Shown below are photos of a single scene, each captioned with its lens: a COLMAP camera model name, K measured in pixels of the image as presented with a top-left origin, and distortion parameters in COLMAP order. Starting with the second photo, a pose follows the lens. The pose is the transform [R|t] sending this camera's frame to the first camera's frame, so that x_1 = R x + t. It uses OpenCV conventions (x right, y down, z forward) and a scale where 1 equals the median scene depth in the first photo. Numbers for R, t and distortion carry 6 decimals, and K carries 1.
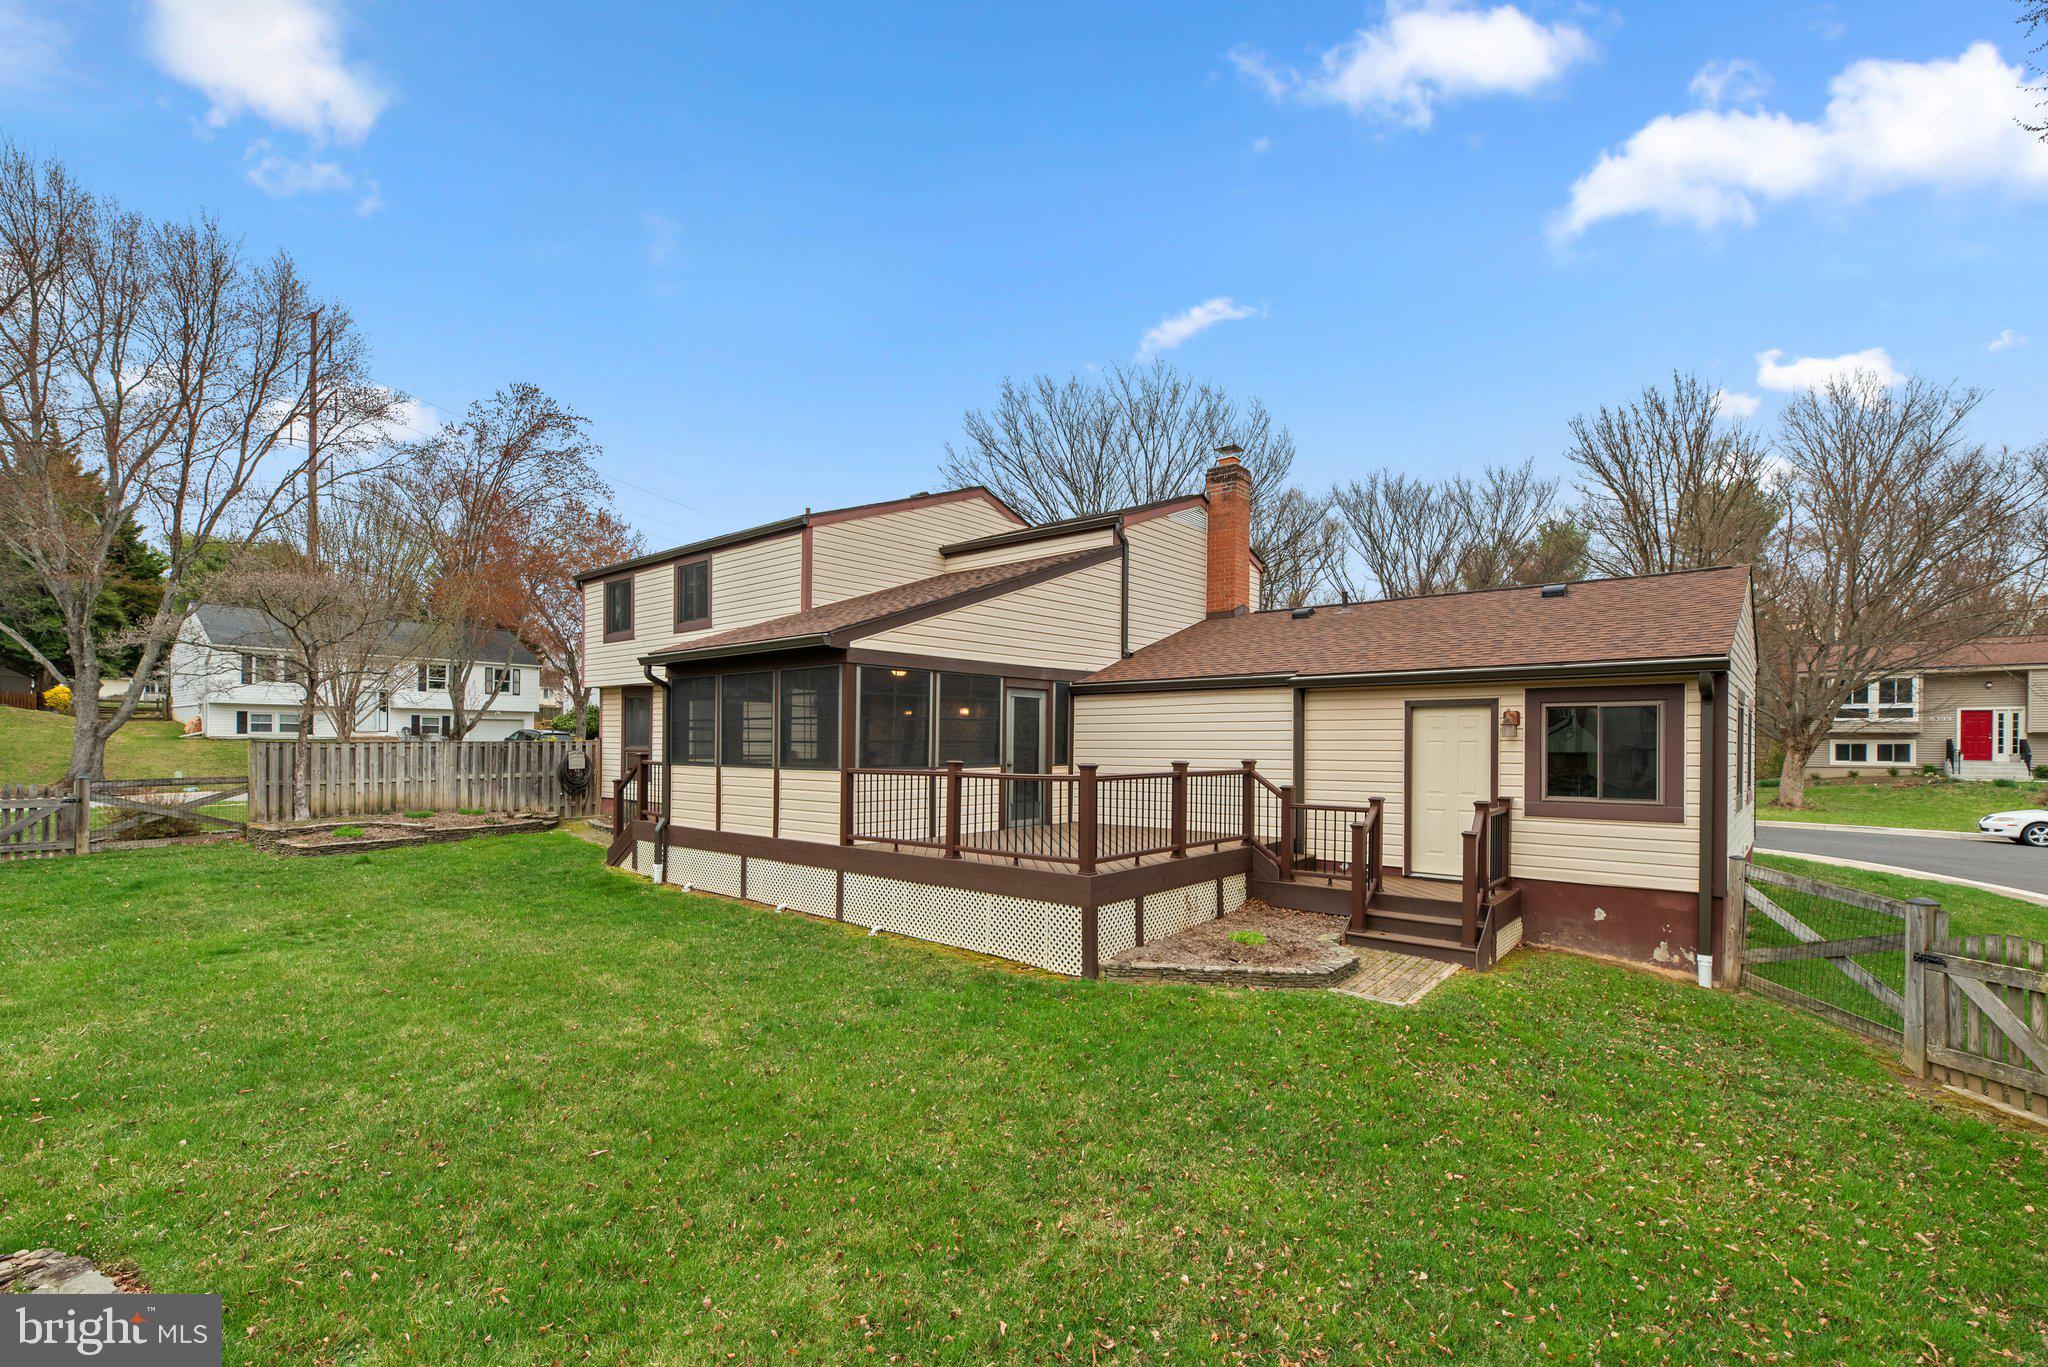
lens RADIAL K [[899.3, 0, 1025.1], [0, 899.3, 690.1], [0, 0, 1]] dist [0.001795, 0.000269]
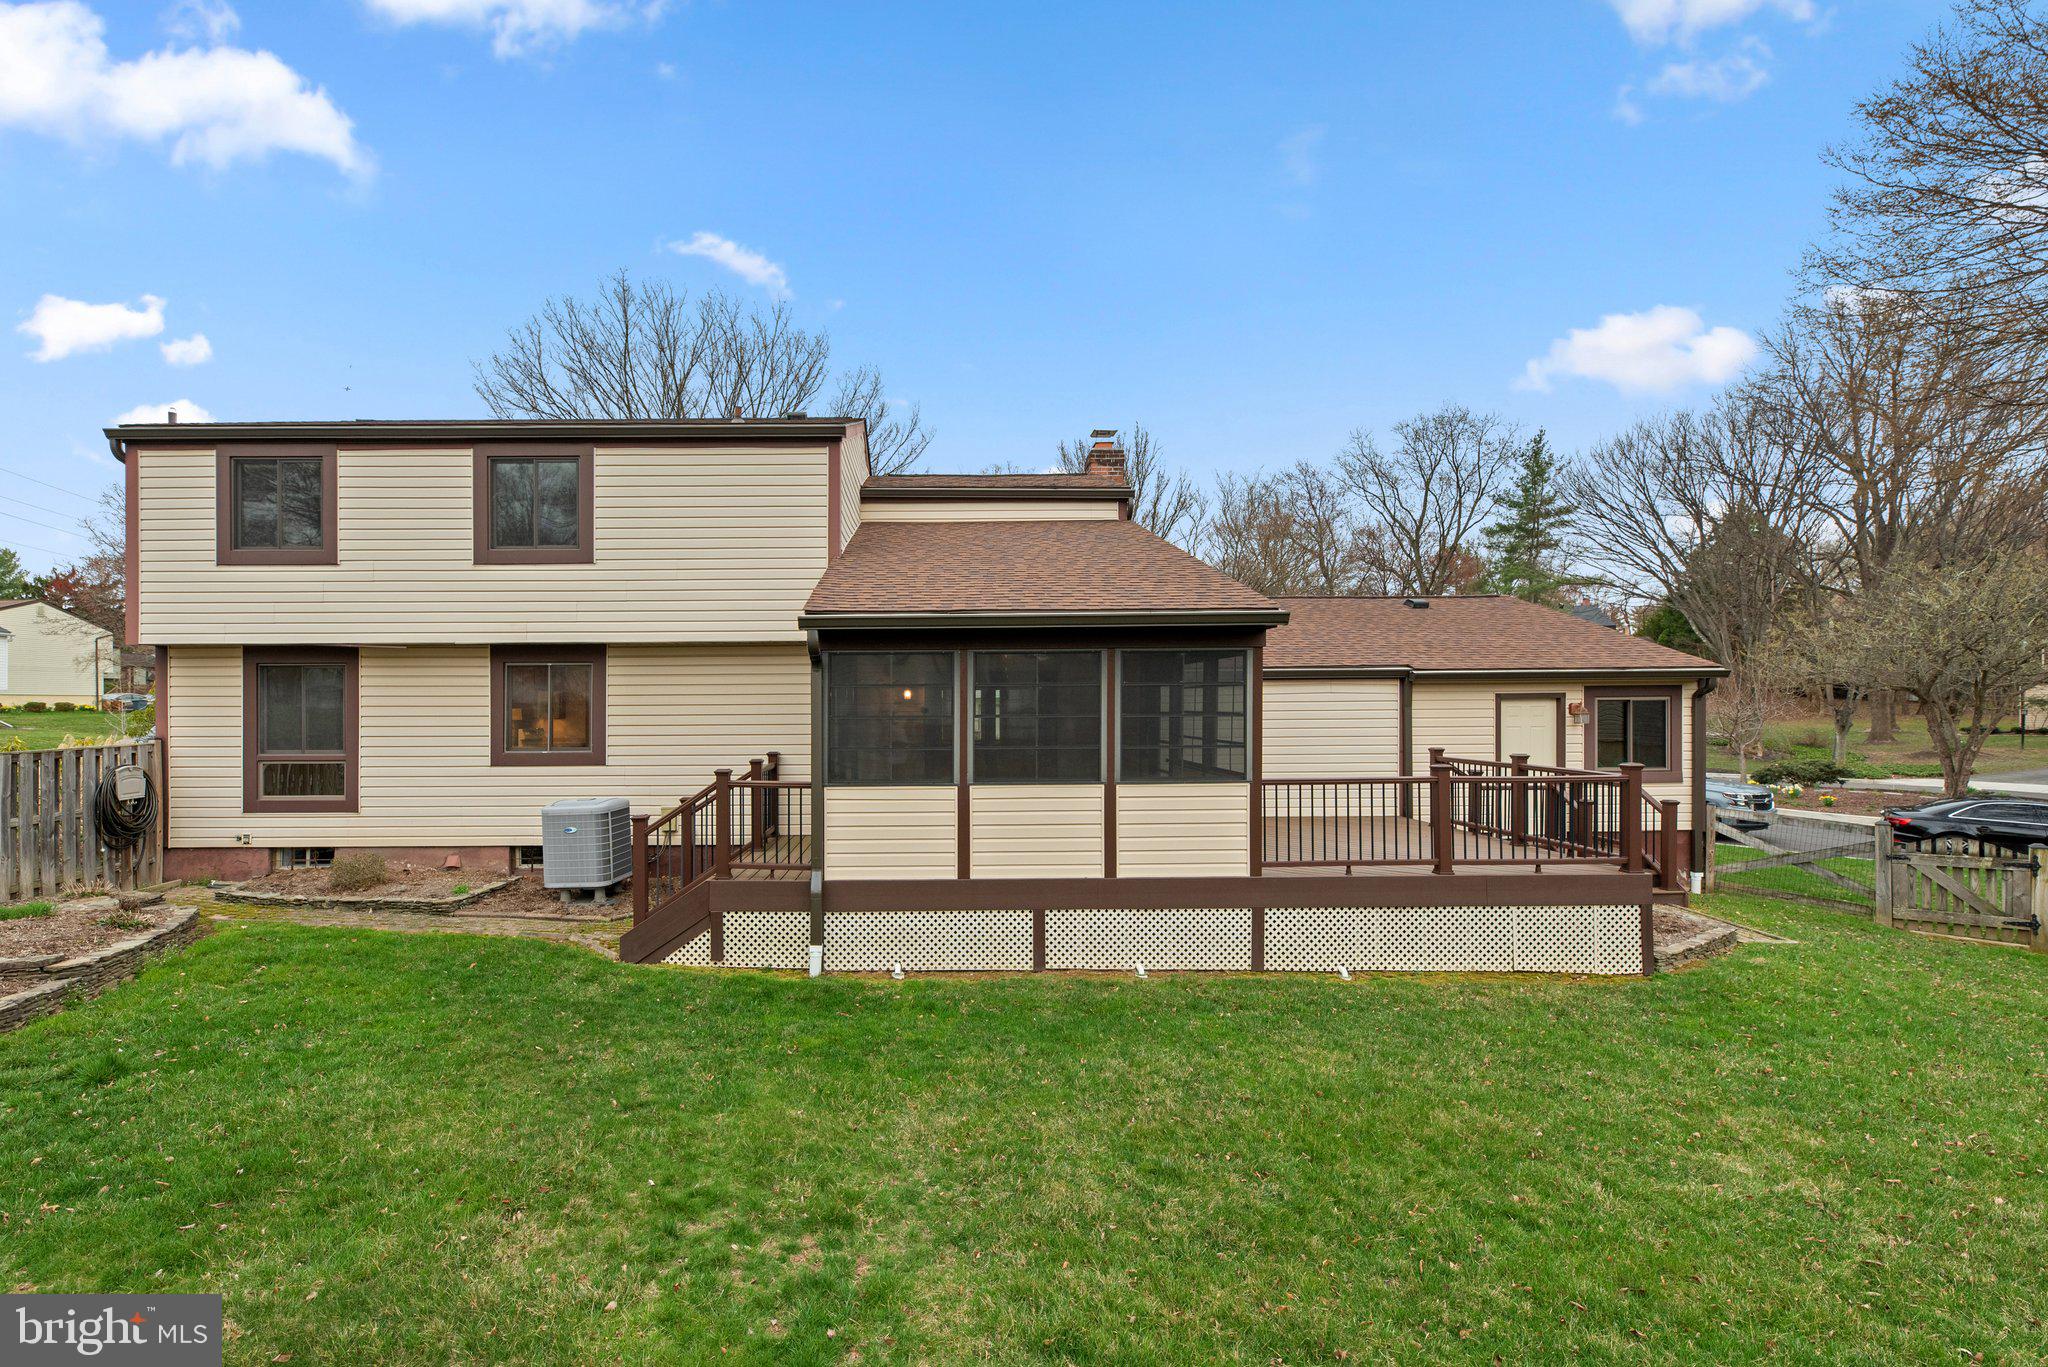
lens RADIAL K [[868.9, 0, 1042.0], [0, 868.9, 677.9], [0, 0, 1]] dist [0.003387, -0.000219]
pose [[0.761016, 0.014194, 0.648578, -0.782594], [-0.027075, 0.999584, 0.009893, -0.003955], [-0.648168, -0.025089, 0.761084, 0.503108]]
